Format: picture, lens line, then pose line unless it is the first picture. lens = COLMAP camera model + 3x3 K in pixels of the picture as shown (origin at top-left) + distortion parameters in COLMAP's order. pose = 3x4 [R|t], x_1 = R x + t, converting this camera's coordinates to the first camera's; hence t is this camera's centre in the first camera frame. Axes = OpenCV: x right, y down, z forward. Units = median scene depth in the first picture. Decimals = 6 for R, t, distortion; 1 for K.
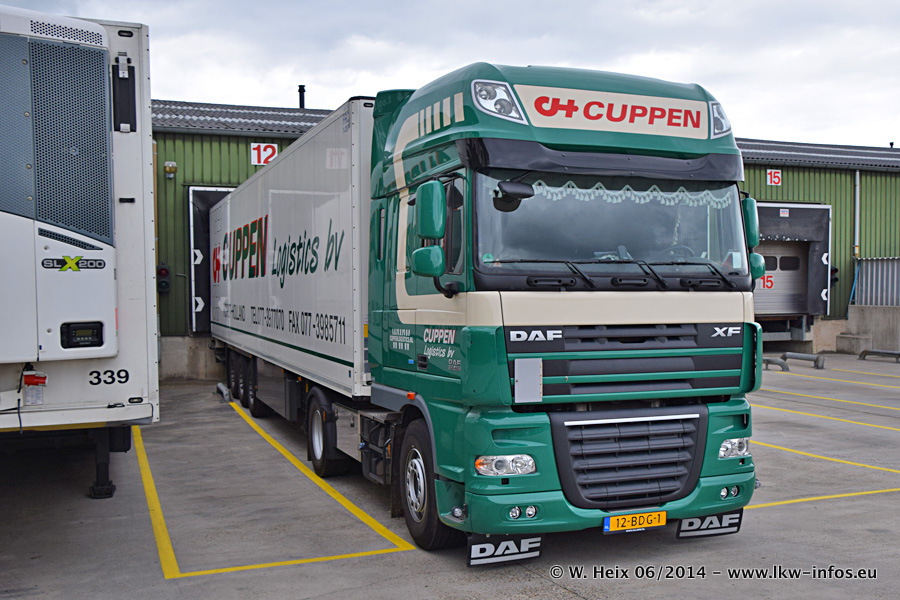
lens RADIAL K [[889.4, 0, 479.2], [0, 889.4, 314.0], [0, 0, 1]] dist [-0.015080, -0.008070]
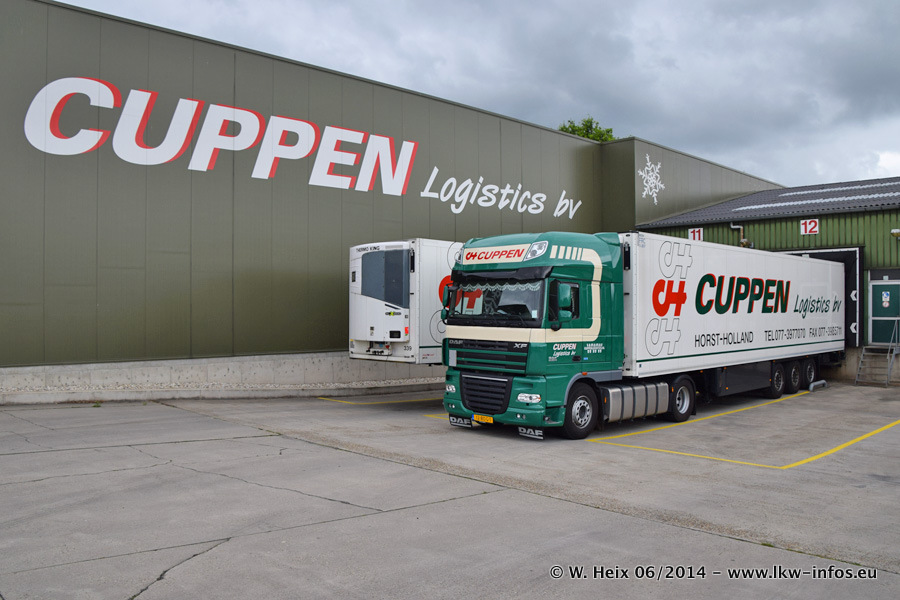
lens RADIAL K [[707.1, 0, 469.8], [0, 707.1, 310.1], [0, 0, 1]] dist [-0.105248, 0.013761]
pose [[0.401098, 0.008008, -0.916000, 1.967268], [-0.035872, 0.999332, -0.006971, -0.056175], [0.915332, 0.035654, 0.401118, 0.156924]]
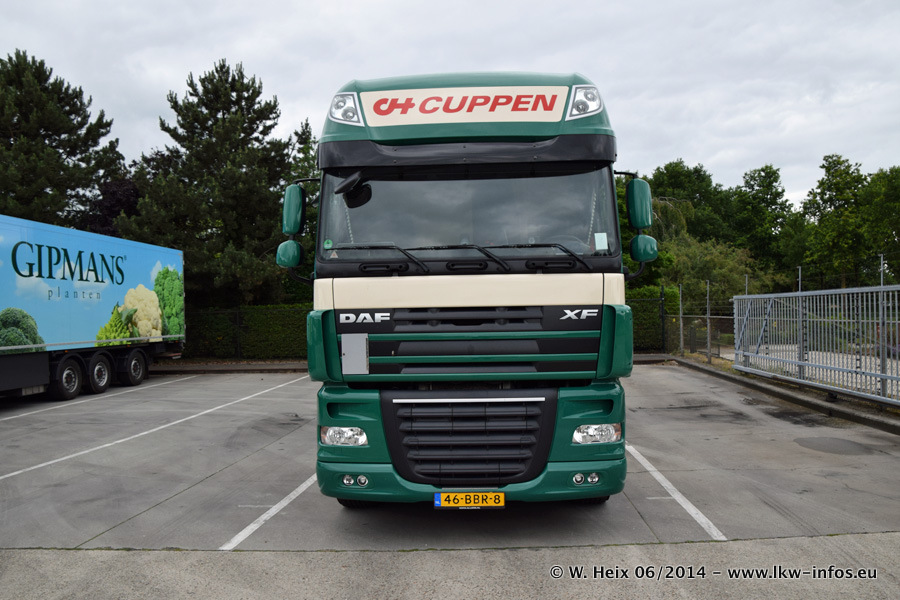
lens RADIAL K [[695.1, 0, 456.6], [0, 695.1, 316.5], [0, 0, 1]] dist [-0.156391, 0.097570]
pose [[0.914597, -0.011878, -0.404191, 0.480251], [0.007715, 0.999899, -0.011928, 0.032082], [0.404292, 0.007791, 0.914597, 0.266331]]
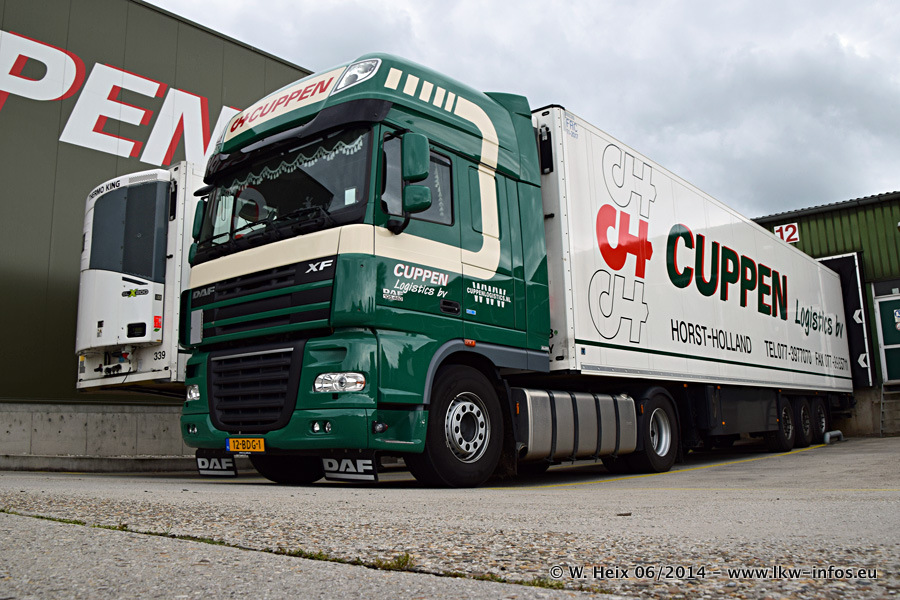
lens RADIAL K [[764.8, 0, 477.8], [0, 764.8, 282.8], [0, 0, 1]] dist [-0.126797, 0.050264]
pose [[0.509324, -0.176334, -0.842316, 1.147945], [0.003400, 0.979187, -0.202931, 0.225250], [0.860568, 0.100493, 0.499323, 0.753986]]
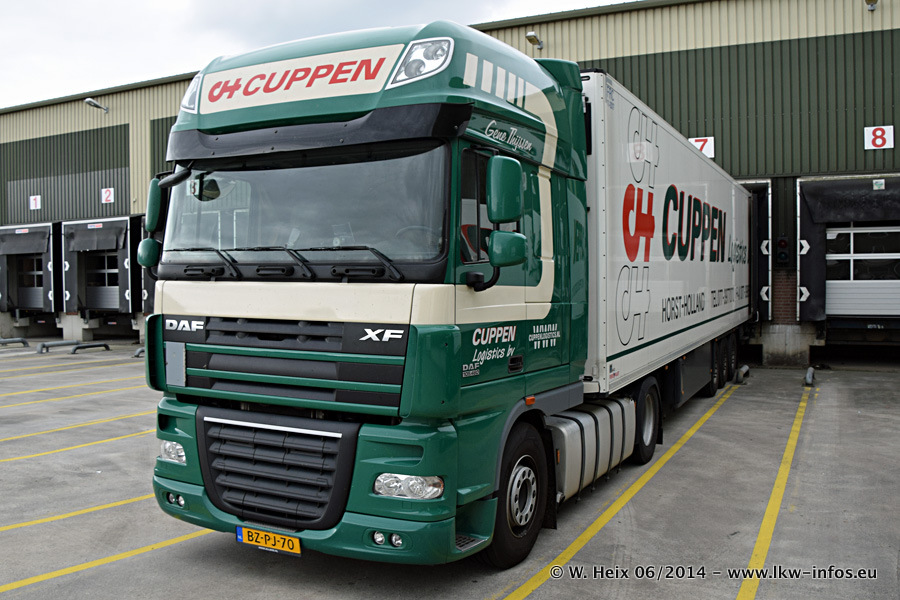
lens RADIAL K [[816.8, 0, 448.1], [0, 816.8, 302.2], [0, 0, 1]] dist [-0.138385, 0.017127]
pose [[0.665459, 0.028732, -0.745881, 0.882752], [-0.024538, 0.999561, 0.016612, -0.022473], [0.746031, 0.007248, 0.665872, 0.593388]]
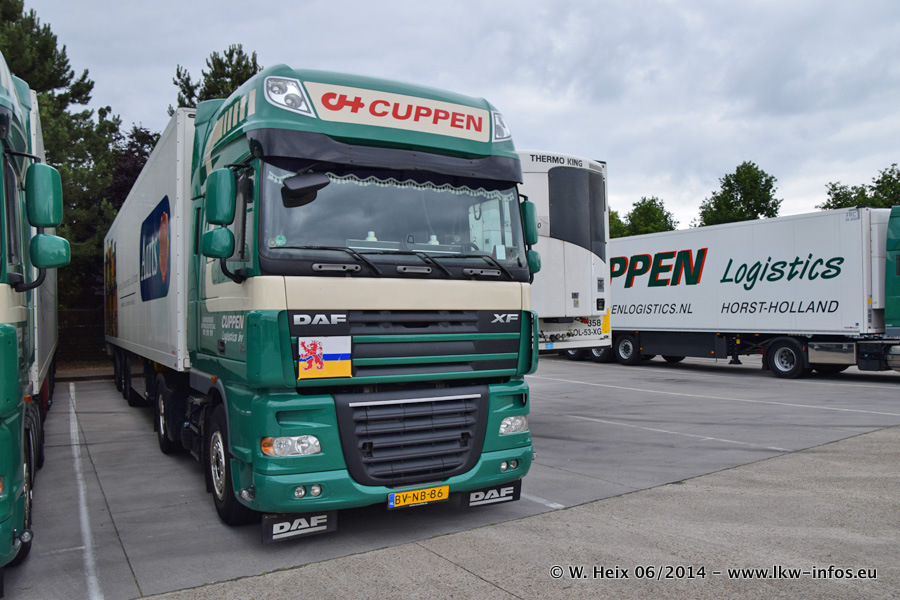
lens RADIAL K [[695.1, 0, 456.6], [0, 695.1, 316.5], [0, 0, 1]] dist [-0.156391, 0.097570]
pose [[0.987622, -0.000896, 0.156848, 0.090126], [0.002768, 0.999927, -0.011719, 0.029350], [-0.156826, 0.012009, 0.987553, 0.180553]]
